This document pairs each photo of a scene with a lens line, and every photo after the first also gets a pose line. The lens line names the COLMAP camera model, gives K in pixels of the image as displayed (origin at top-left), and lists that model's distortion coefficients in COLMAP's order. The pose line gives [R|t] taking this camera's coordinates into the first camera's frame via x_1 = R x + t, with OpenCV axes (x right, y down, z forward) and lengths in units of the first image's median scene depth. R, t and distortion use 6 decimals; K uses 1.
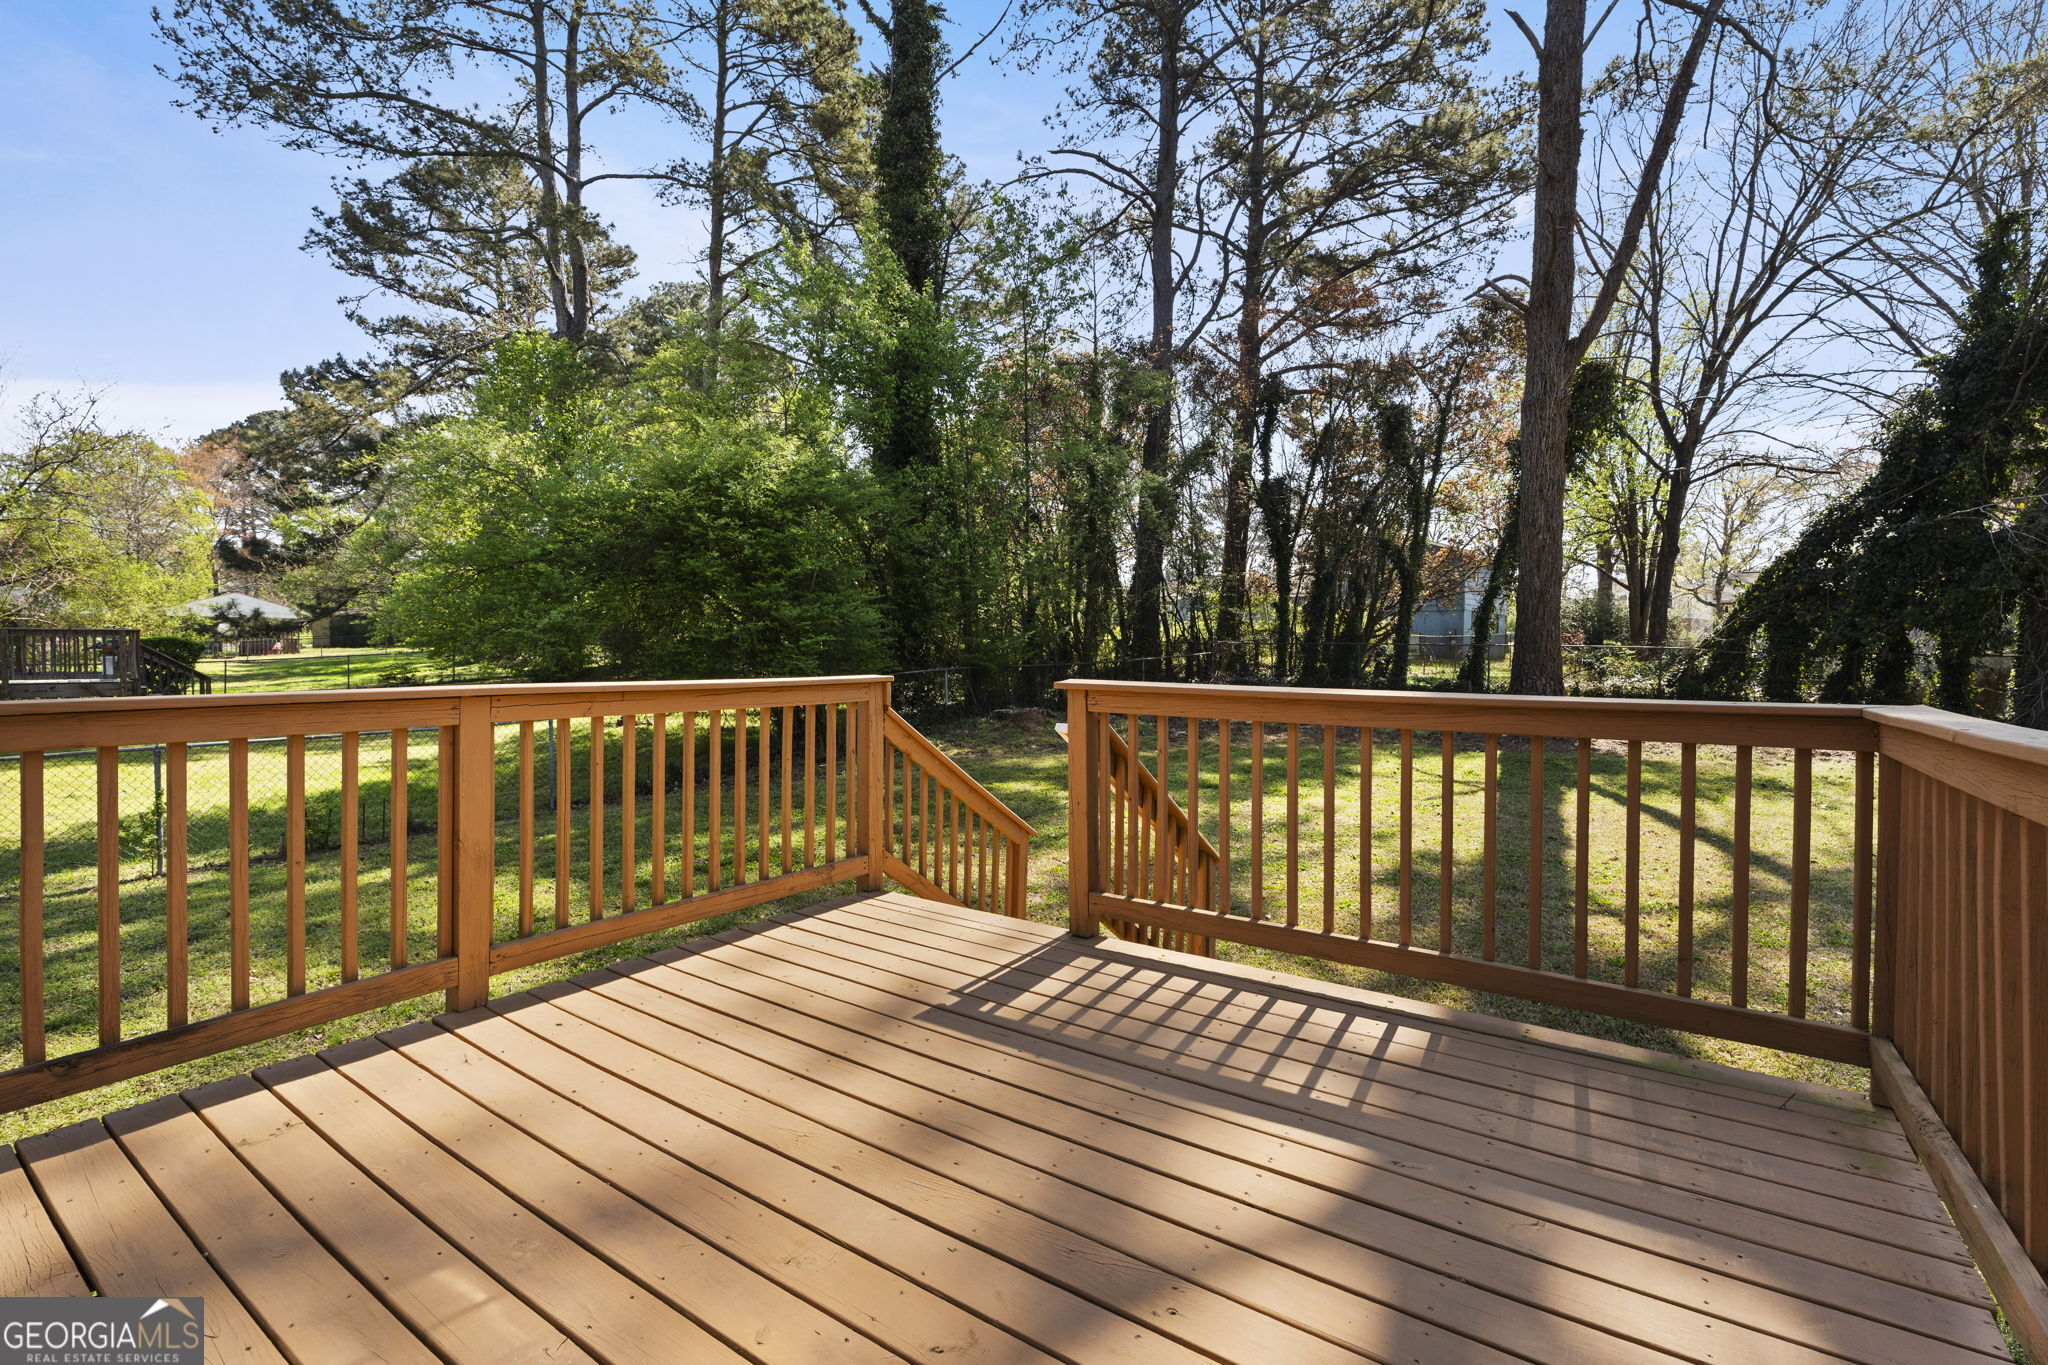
lens RADIAL K [[905.7, 0, 1023.3], [0, 905.7, 669.5], [0, 0, 1]] dist [-0.001095, 0.000763]
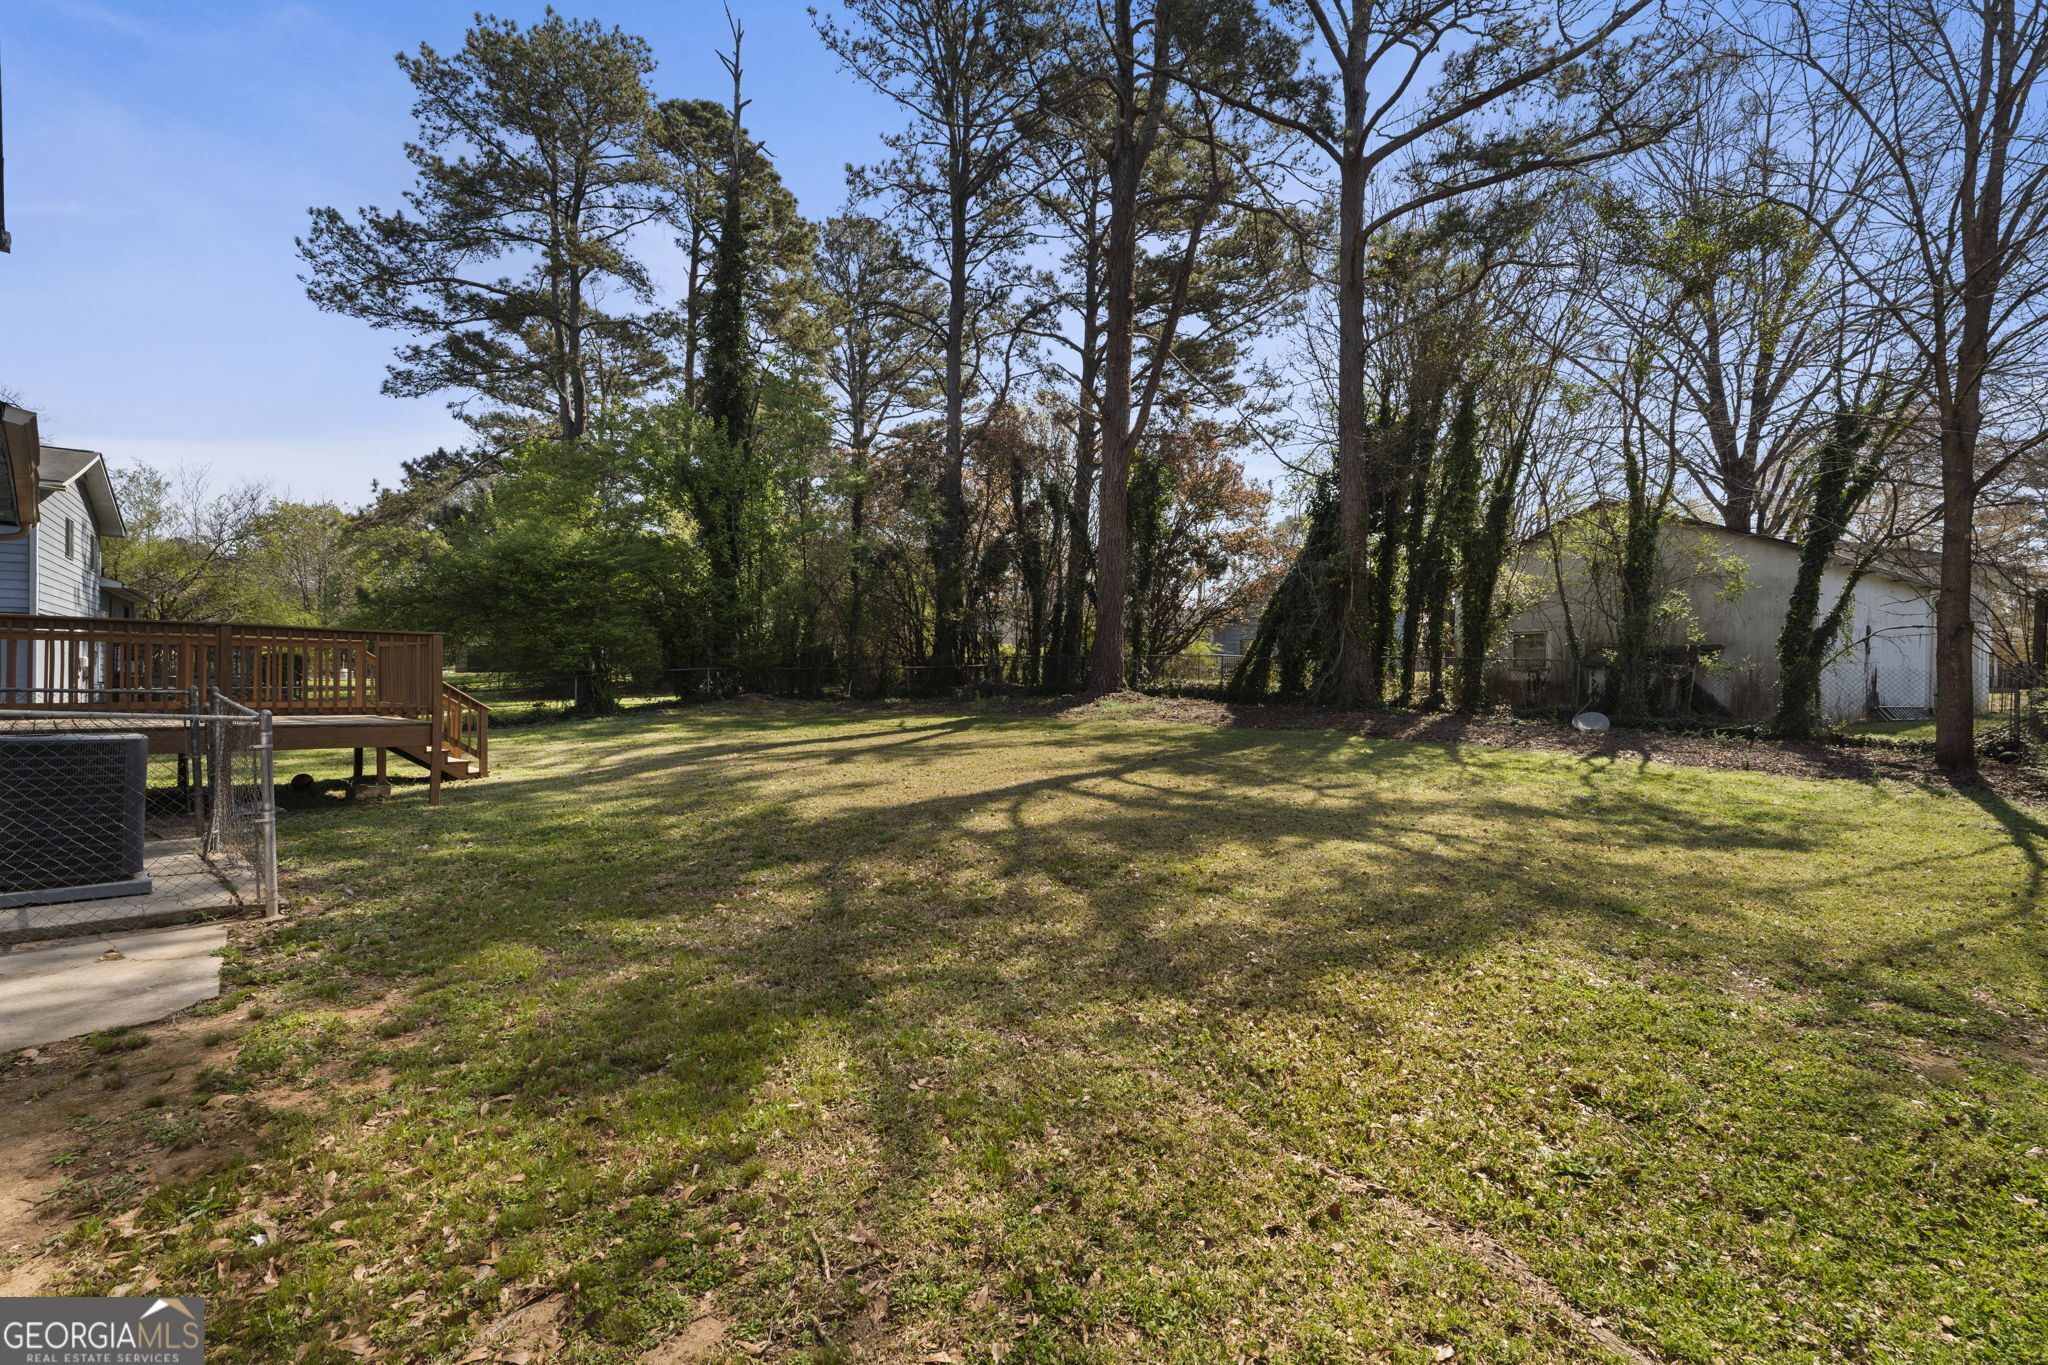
lens RADIAL K [[887.8, 0, 1025.6], [0, 887.8, 676.7], [0, 0, 1]] dist [-0.001937, 0.000689]
pose [[0.991592, 0.000969, -0.129401, 0.359619], [-0.004466, 0.999633, -0.026735, 0.026891], [0.129327, 0.027088, 0.991232, -0.237339]]
